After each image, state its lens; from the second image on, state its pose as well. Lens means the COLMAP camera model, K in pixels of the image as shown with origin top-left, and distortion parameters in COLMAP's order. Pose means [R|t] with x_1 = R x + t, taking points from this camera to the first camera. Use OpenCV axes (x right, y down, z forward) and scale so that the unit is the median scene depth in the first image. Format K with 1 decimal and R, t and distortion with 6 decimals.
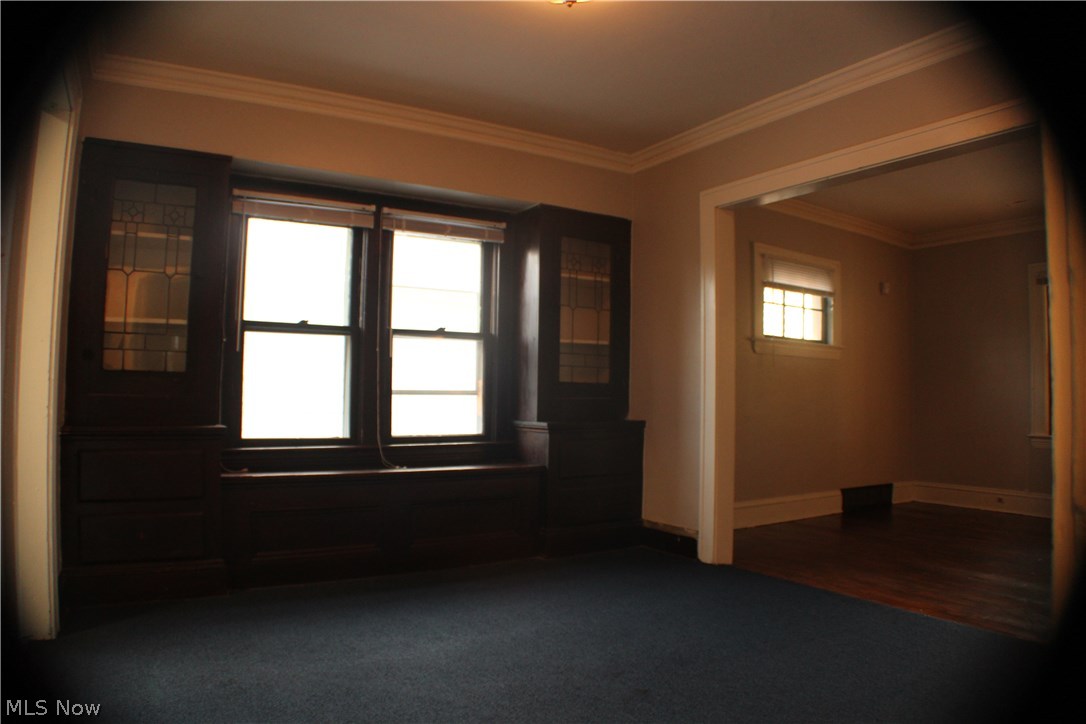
lens RADIAL K [[721.2, 0, 521.7], [0, 721.2, 361.5], [0, 0, 1]] dist [-0.224221, 0.088364]
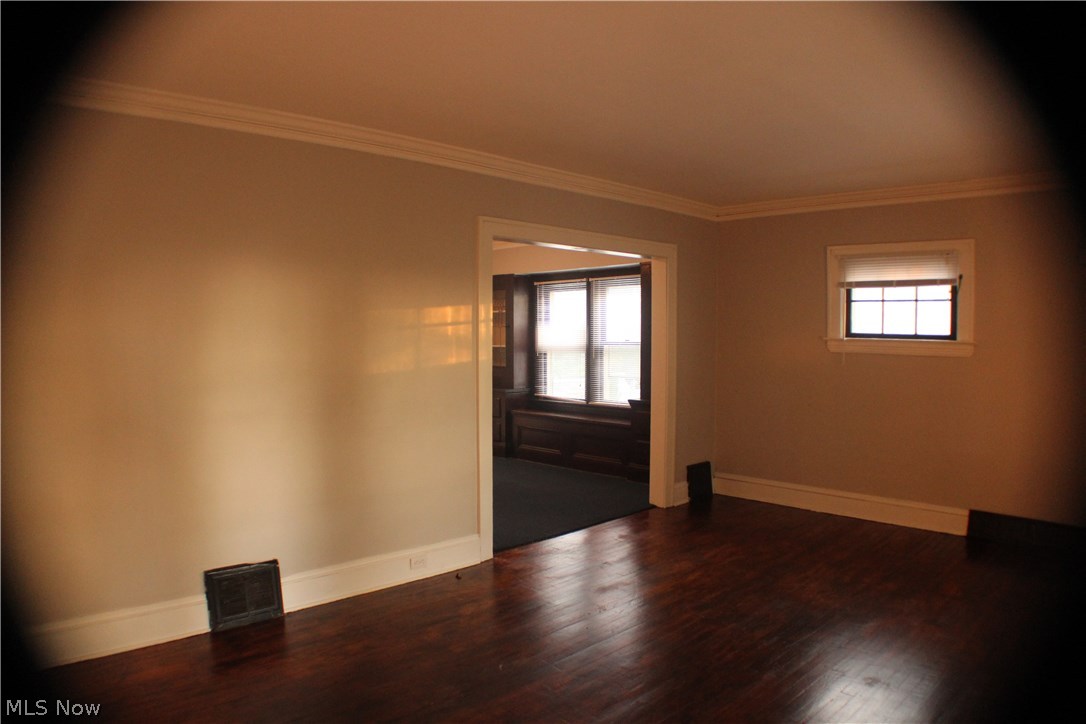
lens RADIAL K [[721.2, 0, 521.7], [0, 721.2, 361.5], [0, 0, 1]] dist [-0.224221, 0.088364]
pose [[0.198361, 0.027258, -0.979750, 1.347997], [0.045443, 0.998282, 0.036974, -0.061722], [0.979075, -0.051857, 0.196781, 0.356589]]
